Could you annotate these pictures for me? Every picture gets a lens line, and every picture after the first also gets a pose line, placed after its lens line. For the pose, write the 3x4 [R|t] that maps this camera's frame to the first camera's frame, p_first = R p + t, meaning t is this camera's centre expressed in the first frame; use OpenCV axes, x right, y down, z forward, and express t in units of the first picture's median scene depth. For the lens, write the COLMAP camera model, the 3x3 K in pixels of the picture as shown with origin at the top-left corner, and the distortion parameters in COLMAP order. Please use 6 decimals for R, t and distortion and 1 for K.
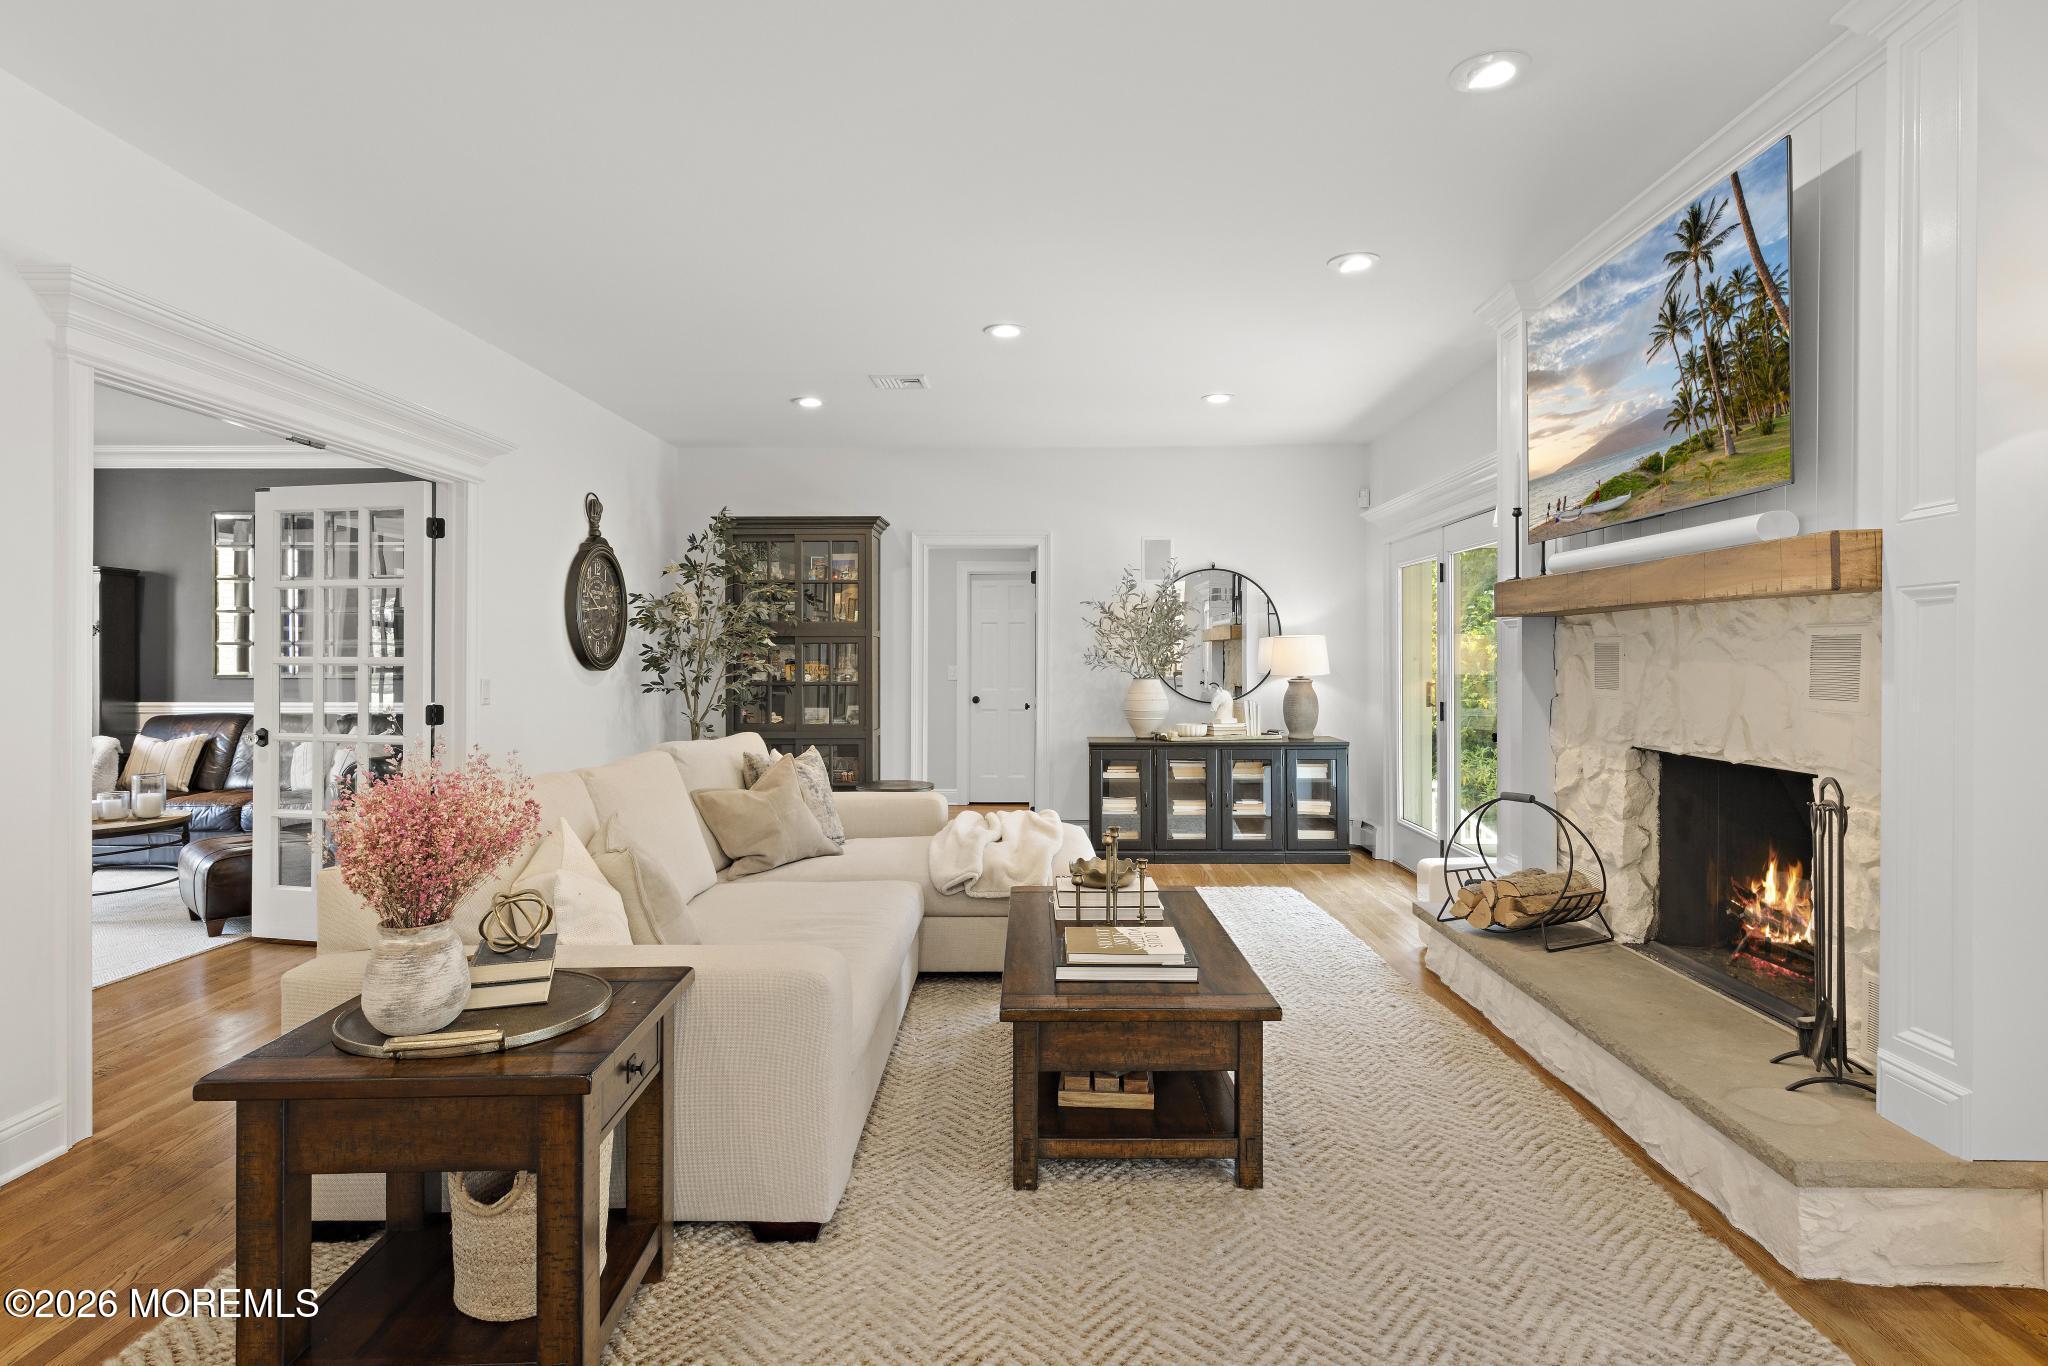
lens RADIAL K [[1073.9, 0, 1017.0], [0, 1073.9, 670.1], [0, 0, 1]] dist [0.014426, -0.000334]
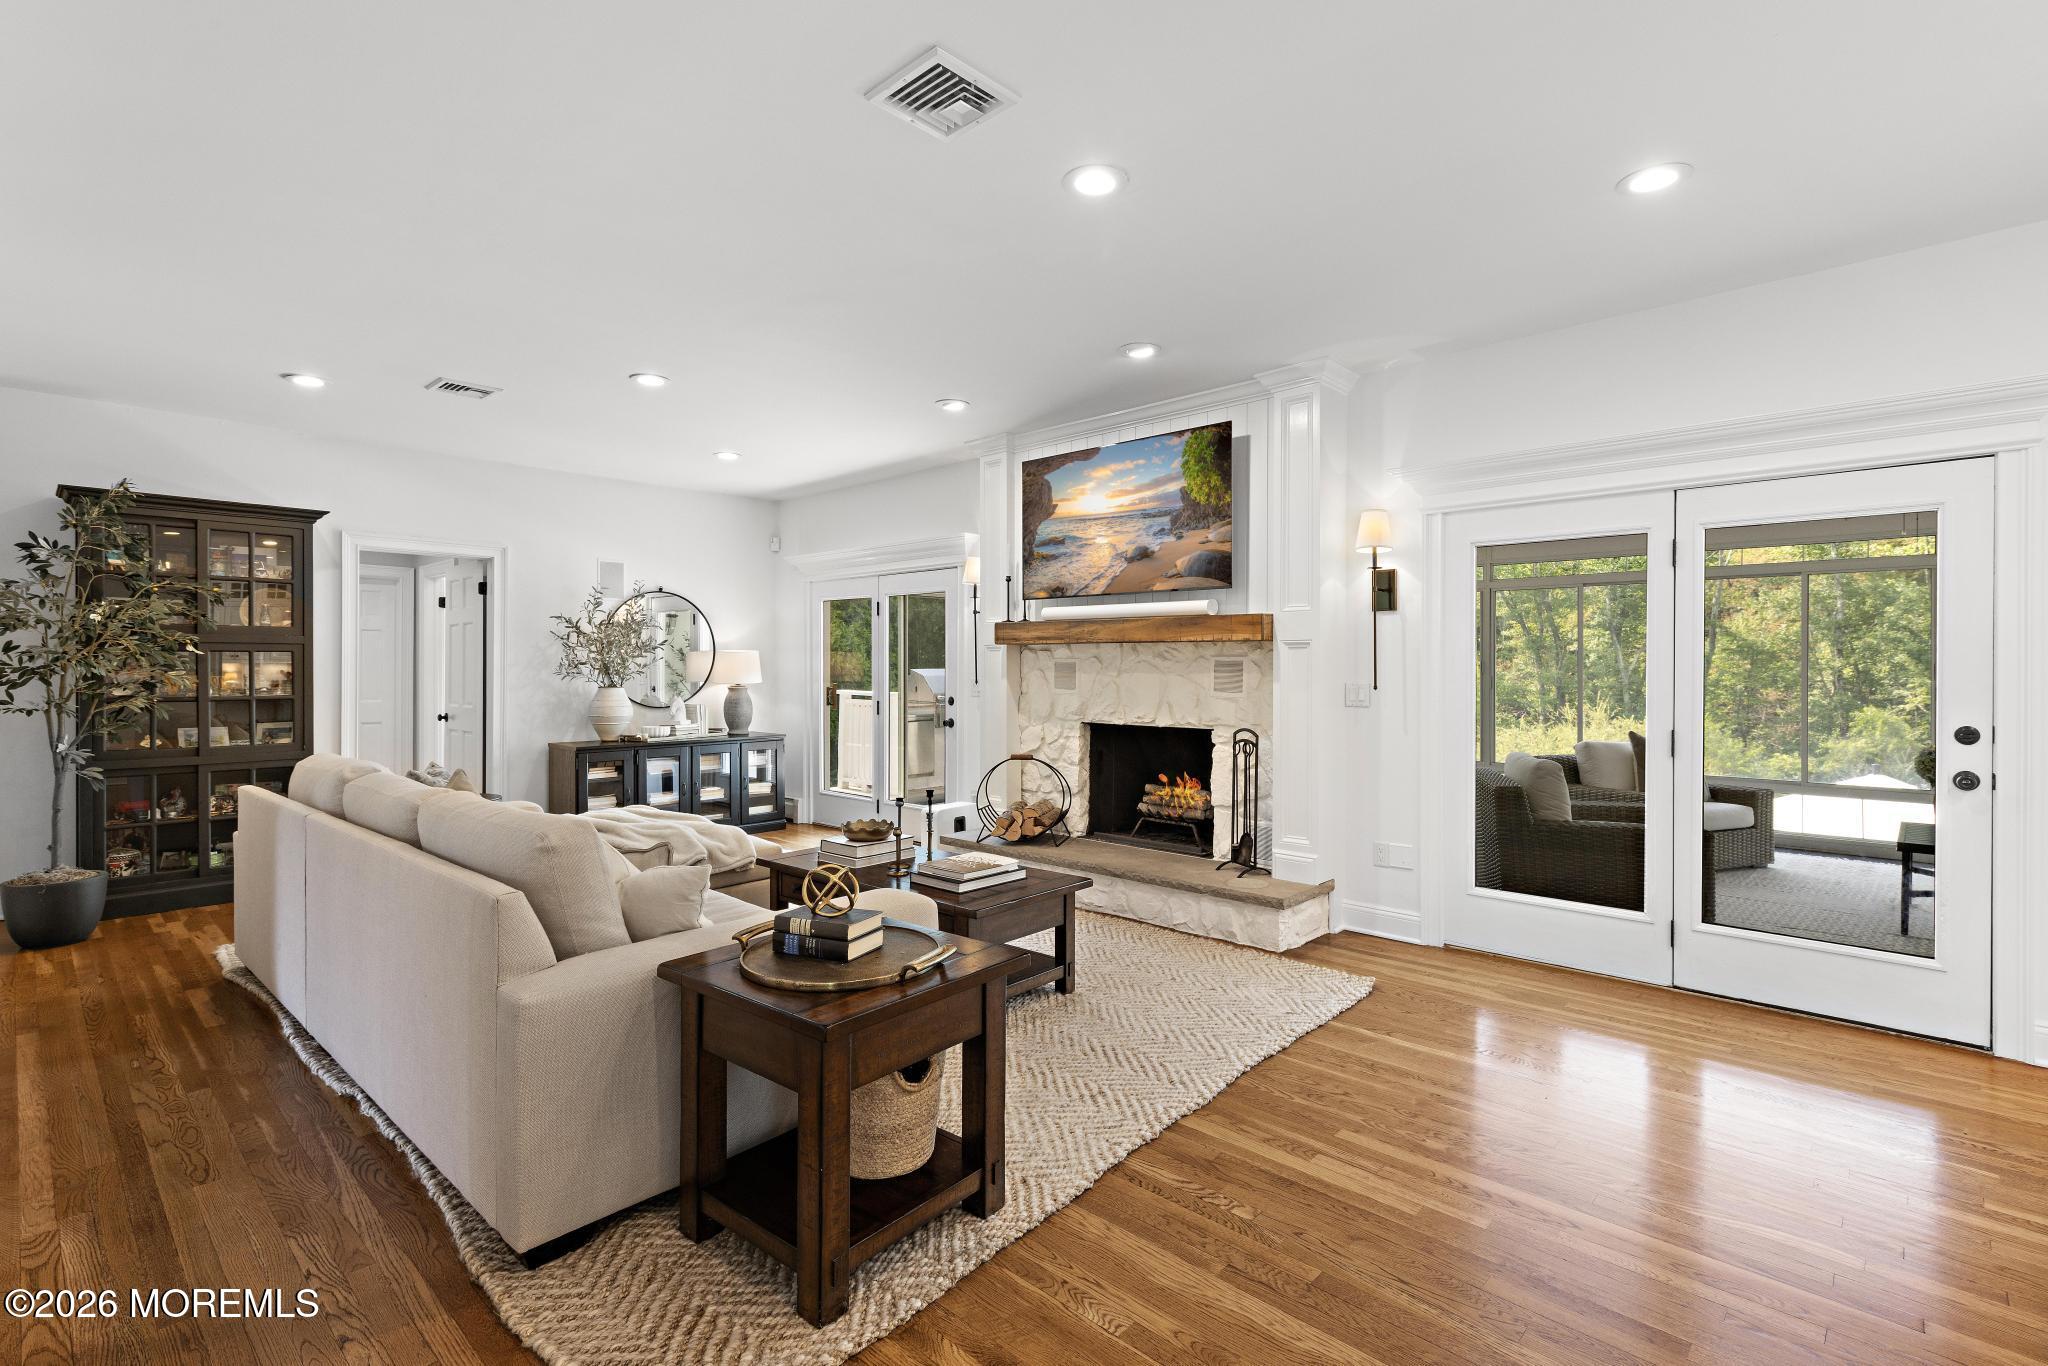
lens RADIAL K [[938.8, 0, 1034.2], [0, 938.8, 675.0], [0, 0, 1]] dist [0.003811, 0.000185]
pose [[0.663817, -0.002183, 0.747891, -0.391650], [0.004372, 0.999990, -0.000962, -0.002406], [-0.747882, 0.003909, 0.663820, 0.037405]]
